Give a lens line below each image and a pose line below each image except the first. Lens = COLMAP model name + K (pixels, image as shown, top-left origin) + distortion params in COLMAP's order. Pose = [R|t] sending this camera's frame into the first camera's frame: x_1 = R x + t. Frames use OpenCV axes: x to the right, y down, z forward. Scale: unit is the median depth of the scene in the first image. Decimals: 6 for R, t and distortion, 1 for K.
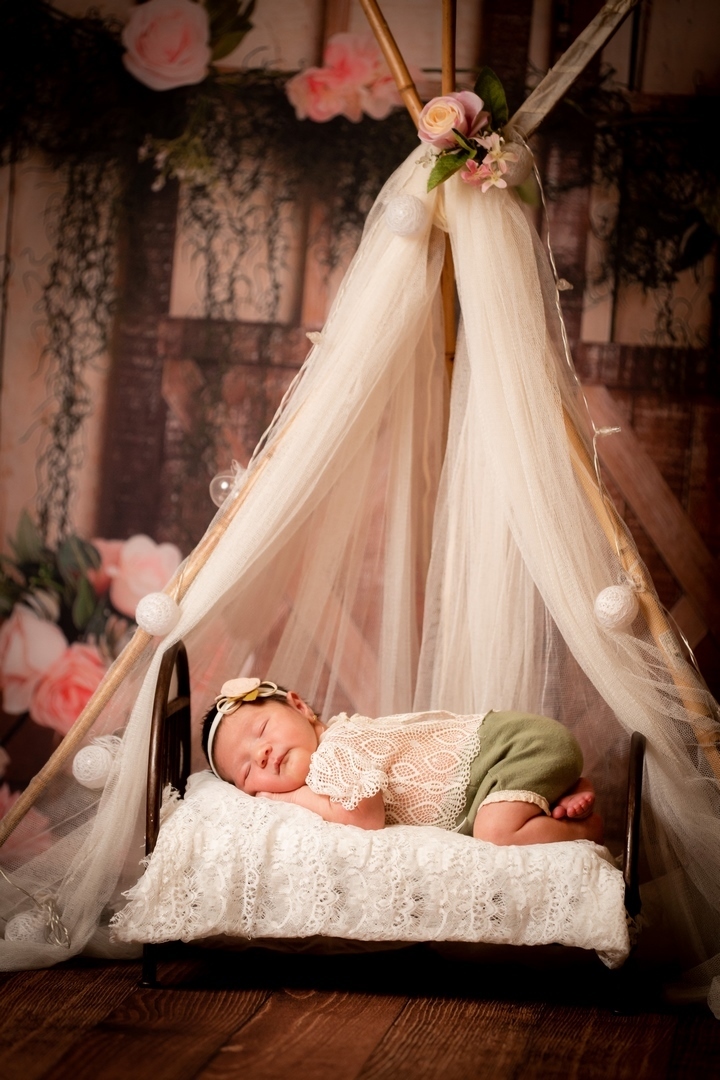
lens RADIAL K [[4938.1, 0, 360.0], [0, 4938.1, 540.0], [0, 0, 1]] dist [-0.784083, -2.038949]
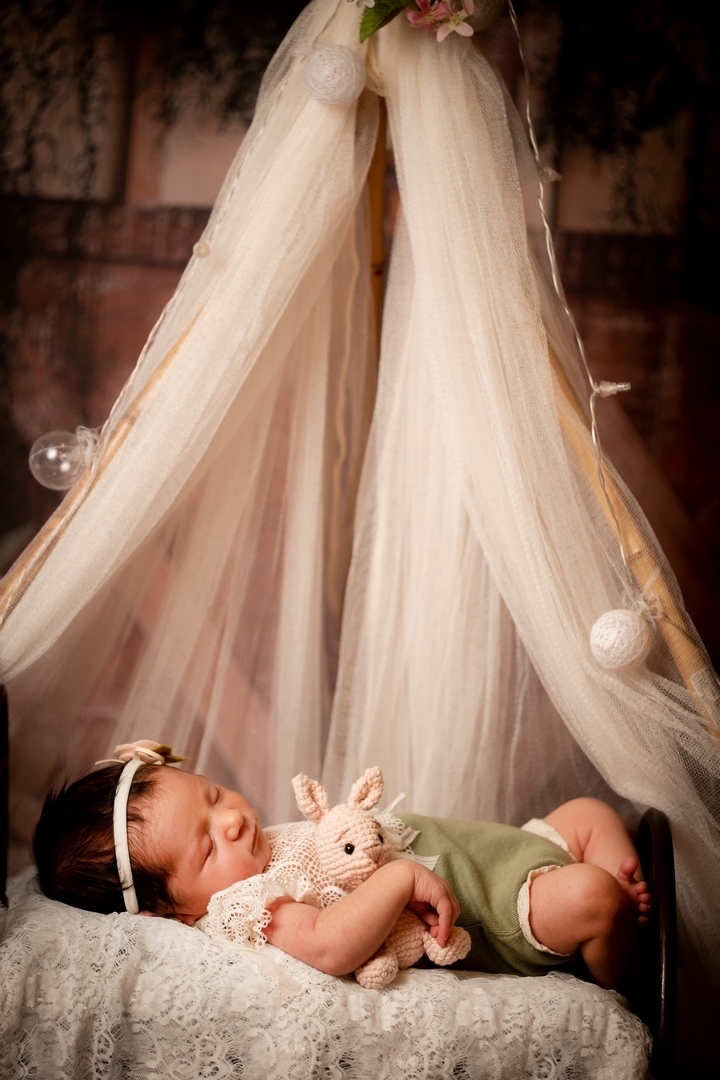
lens RADIAL K [[4938.1, 0, 360.0], [0, 4938.1, 540.0], [0, 0, 1]] dist [-0.784083, -2.038949]
pose [[0.997307, -0.003227, 0.073270, -0.030897], [-0.000535, 0.998685, 0.051269, -0.031196], [-0.073339, -0.051170, 0.995993, 0.273344]]
